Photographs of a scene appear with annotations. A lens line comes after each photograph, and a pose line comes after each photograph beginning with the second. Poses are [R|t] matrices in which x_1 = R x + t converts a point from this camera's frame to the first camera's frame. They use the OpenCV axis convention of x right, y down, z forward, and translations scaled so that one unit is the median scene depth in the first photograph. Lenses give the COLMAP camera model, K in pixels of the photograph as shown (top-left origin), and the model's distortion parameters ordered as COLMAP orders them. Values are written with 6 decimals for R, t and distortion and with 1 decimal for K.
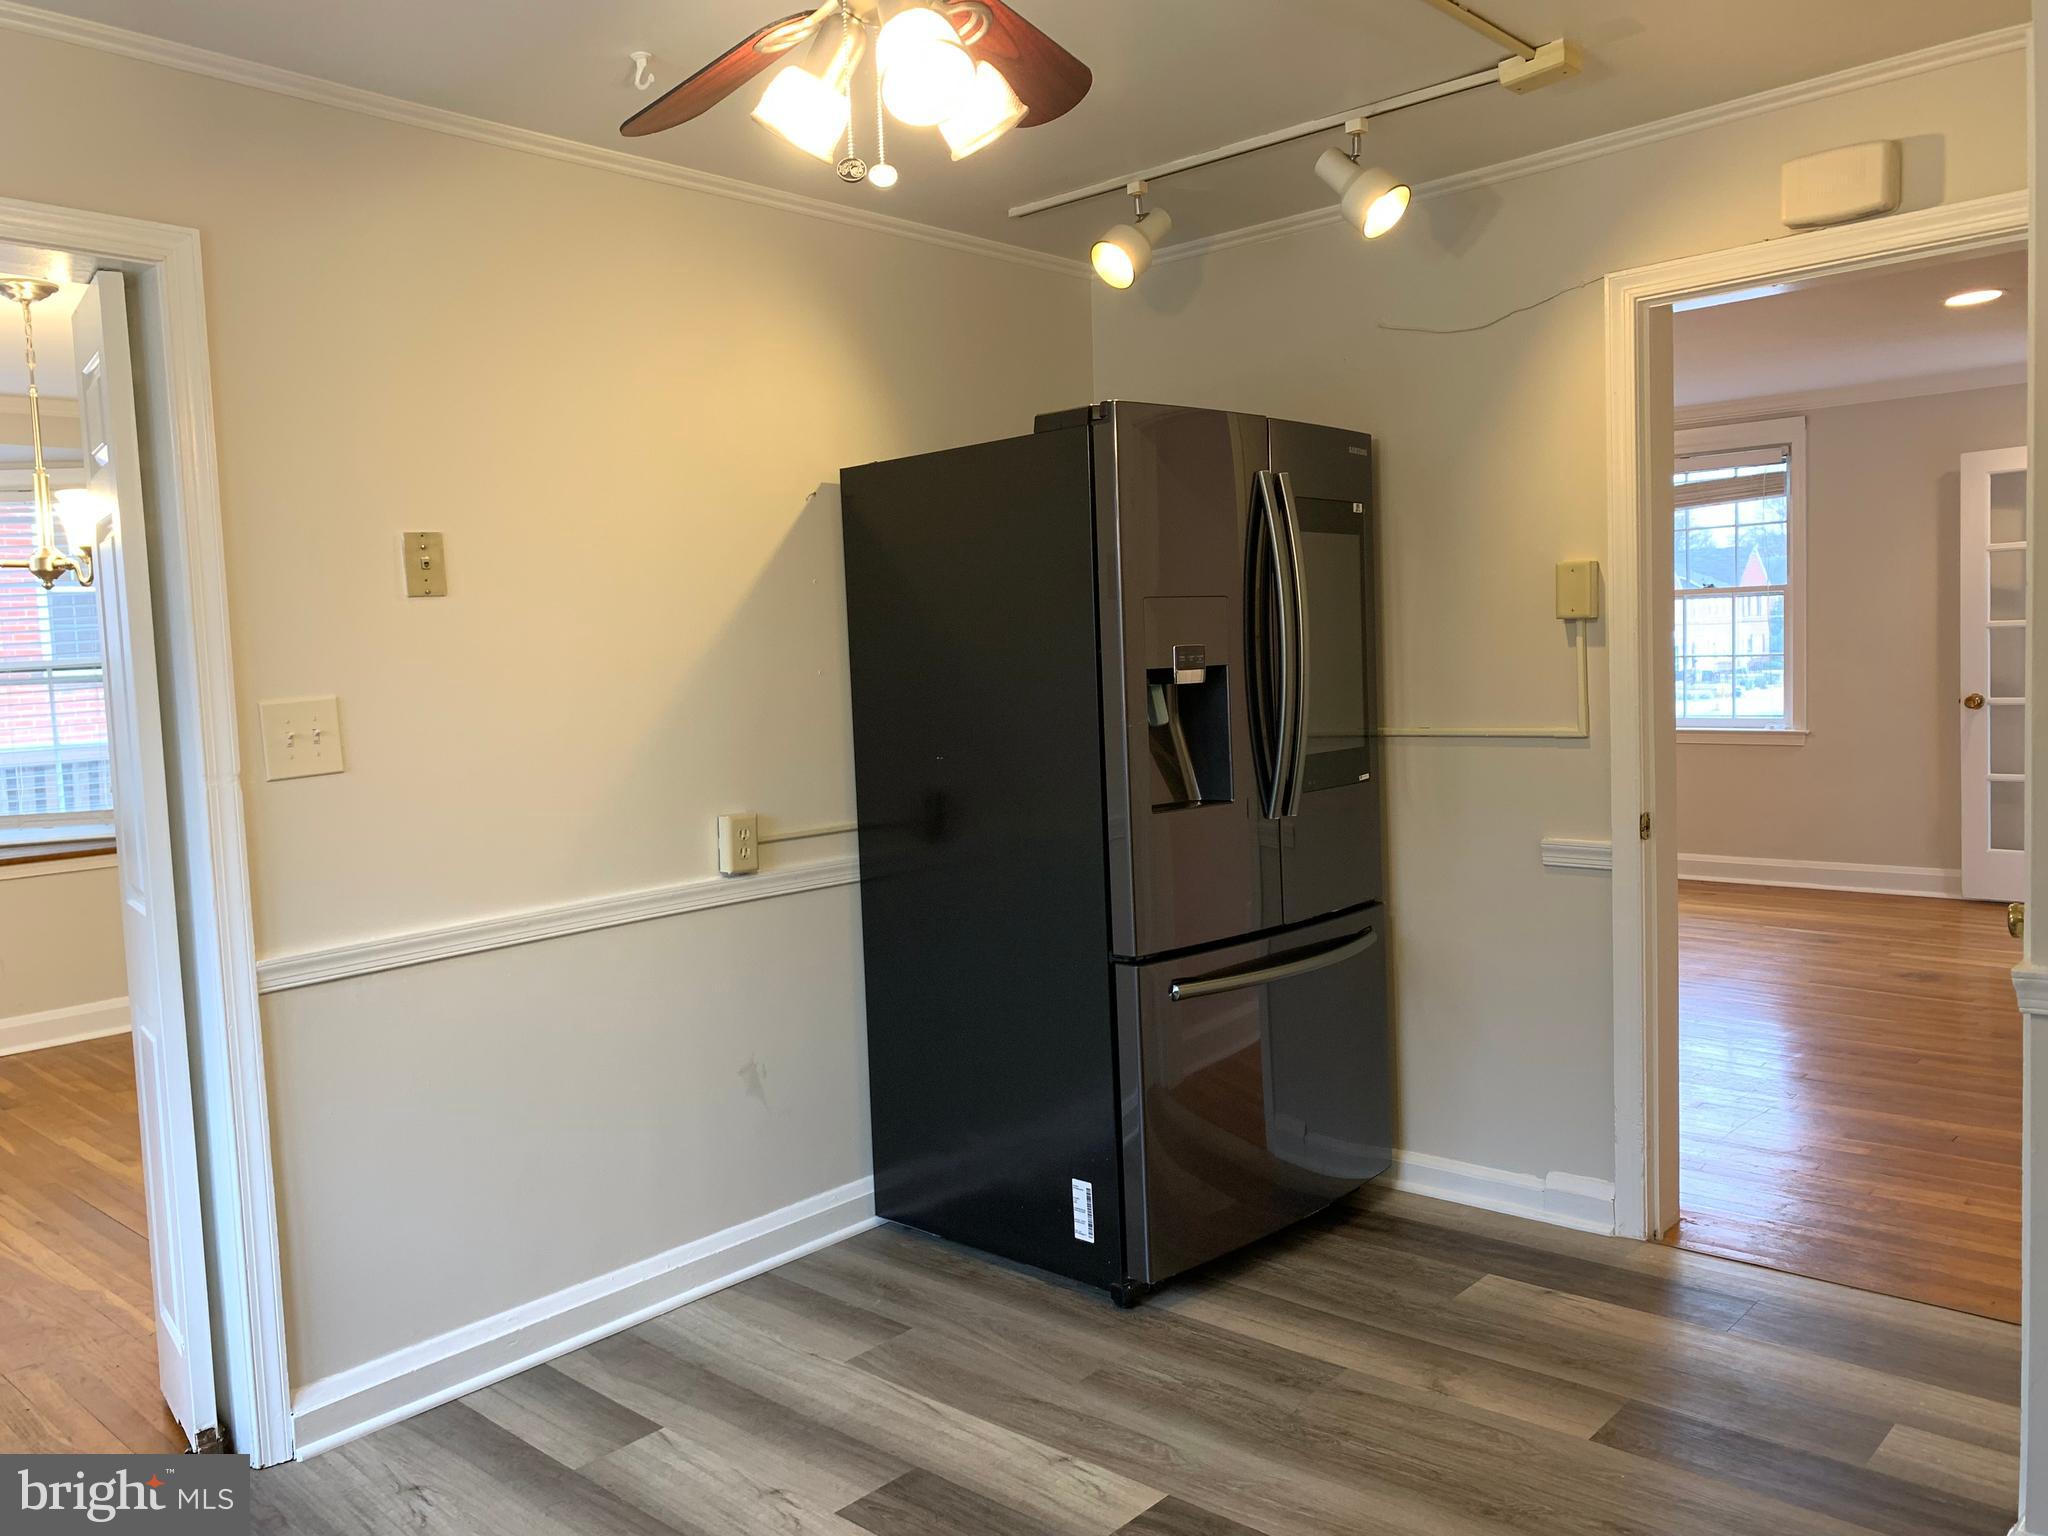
lens RADIAL K [[1585.6, 0, 1018.7], [0, 1585.6, 758.1], [0, 0, 1]] dist [0.048981, -0.051924]
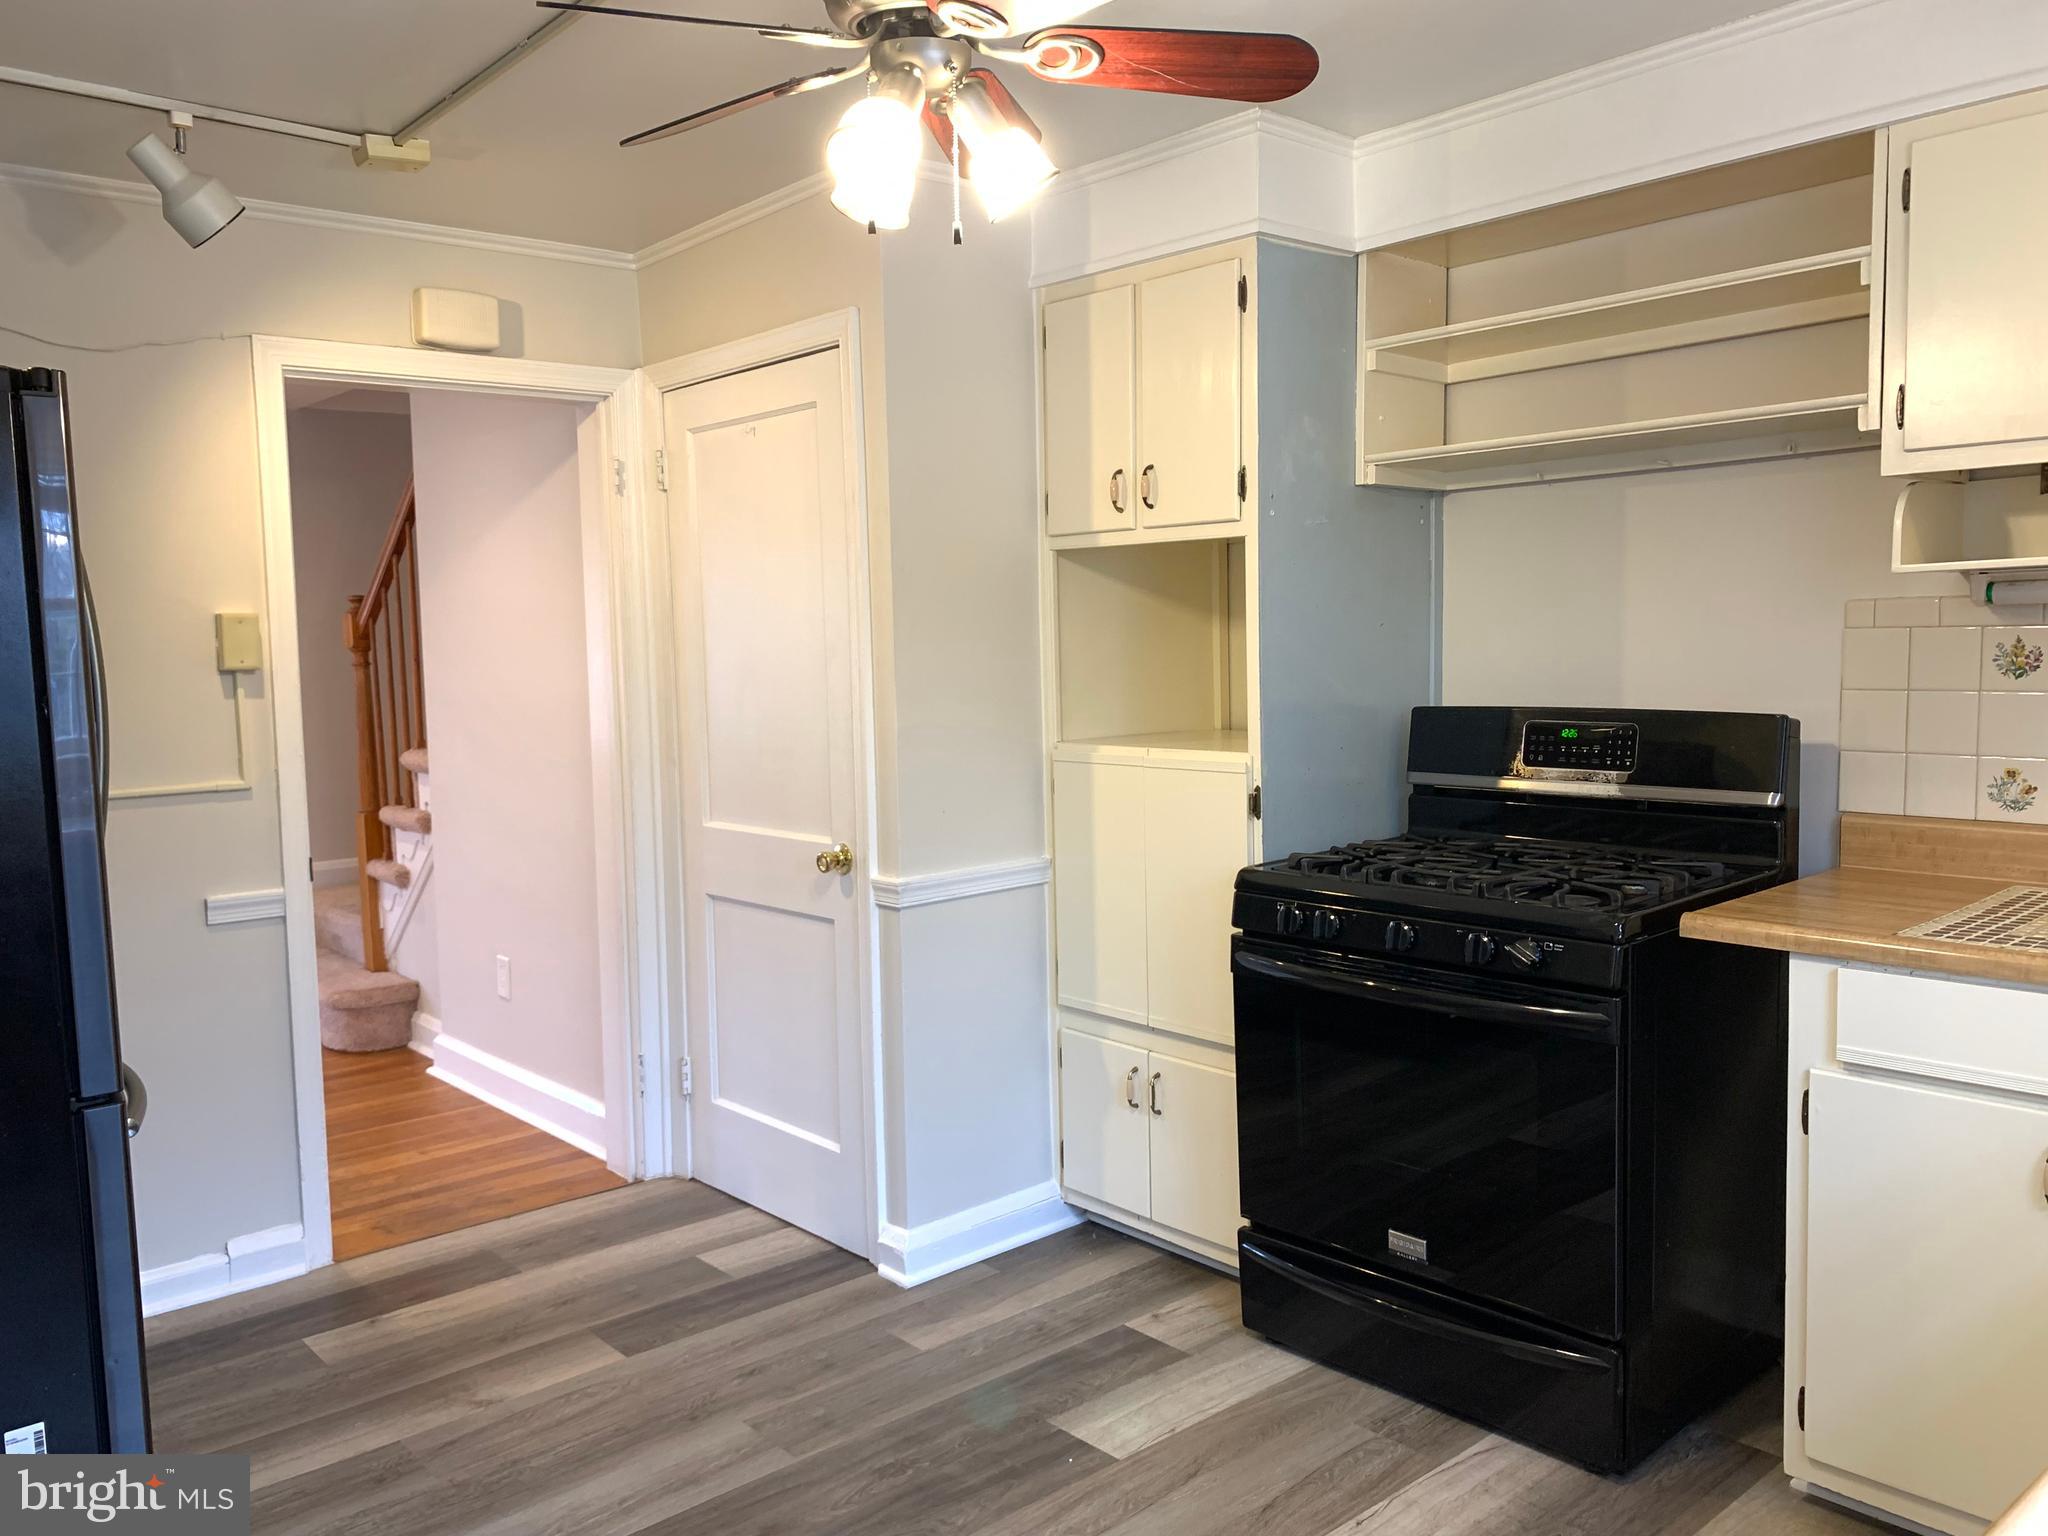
lens RADIAL K [[1585.6, 0, 987.1], [0, 1585.6, 769.0], [0, 0, 1]] dist [0.048981, -0.051924]
pose [[0.121622, -0.042805, 0.991653, -0.664198], [0.083256, 0.995989, 0.032781, -0.022754], [-0.989079, 0.078574, 0.124698, 0.477323]]
